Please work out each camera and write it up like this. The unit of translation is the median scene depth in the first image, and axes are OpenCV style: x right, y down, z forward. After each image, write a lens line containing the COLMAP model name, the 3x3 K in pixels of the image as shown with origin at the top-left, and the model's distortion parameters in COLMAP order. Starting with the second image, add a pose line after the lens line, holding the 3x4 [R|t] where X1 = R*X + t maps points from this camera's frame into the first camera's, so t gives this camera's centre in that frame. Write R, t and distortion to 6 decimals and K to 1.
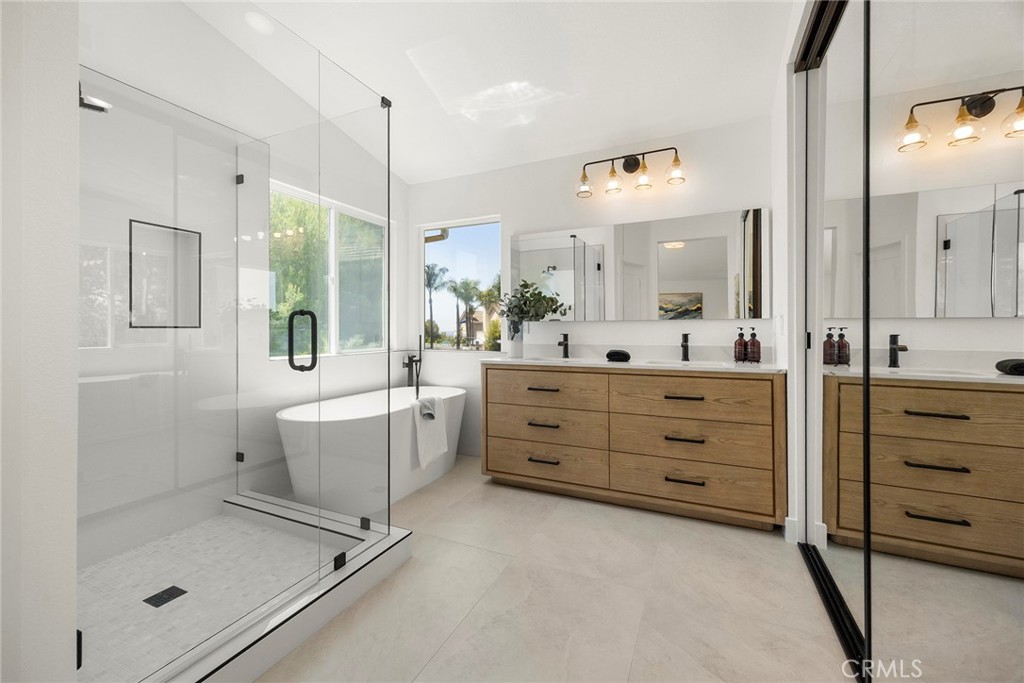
lens RADIAL K [[394.5, 0, 511.4], [0, 394.5, 335.1], [0, 0, 1]] dist [-0.001385, 0.000037]
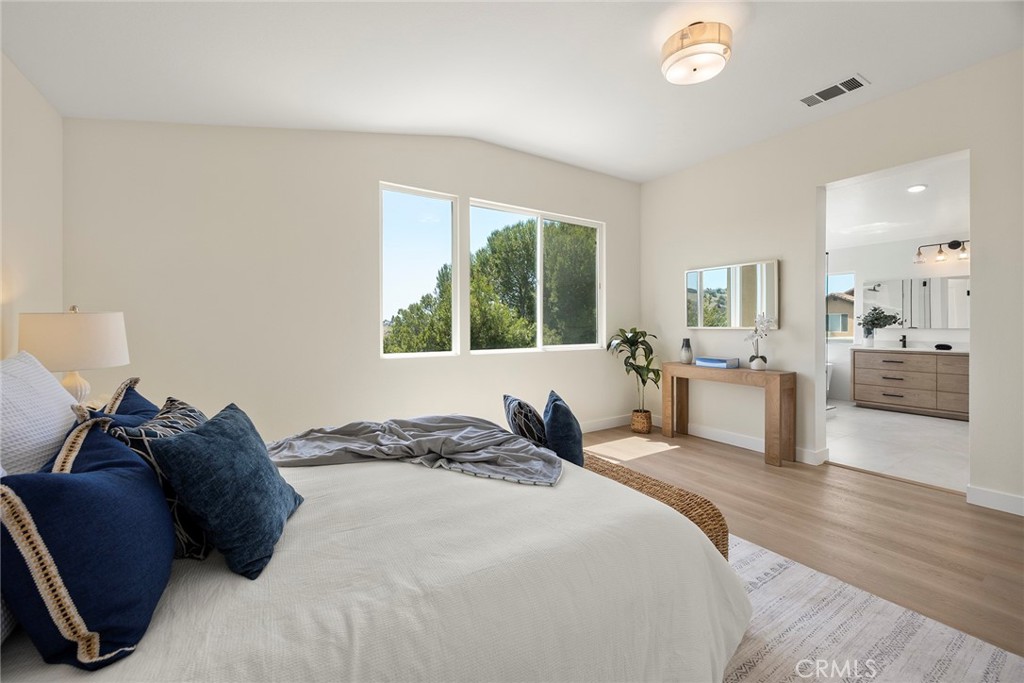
lens RADIAL K [[406.0, 0, 508.8], [0, 406.0, 331.5], [0, 0, 1]] dist [0.000425, 0.000143]
pose [[0.848169, 0.008864, -0.529652, -0.464264], [-0.002072, 0.999908, 0.013416, -0.045179], [0.529722, -0.010282, 0.848109, -1.756798]]
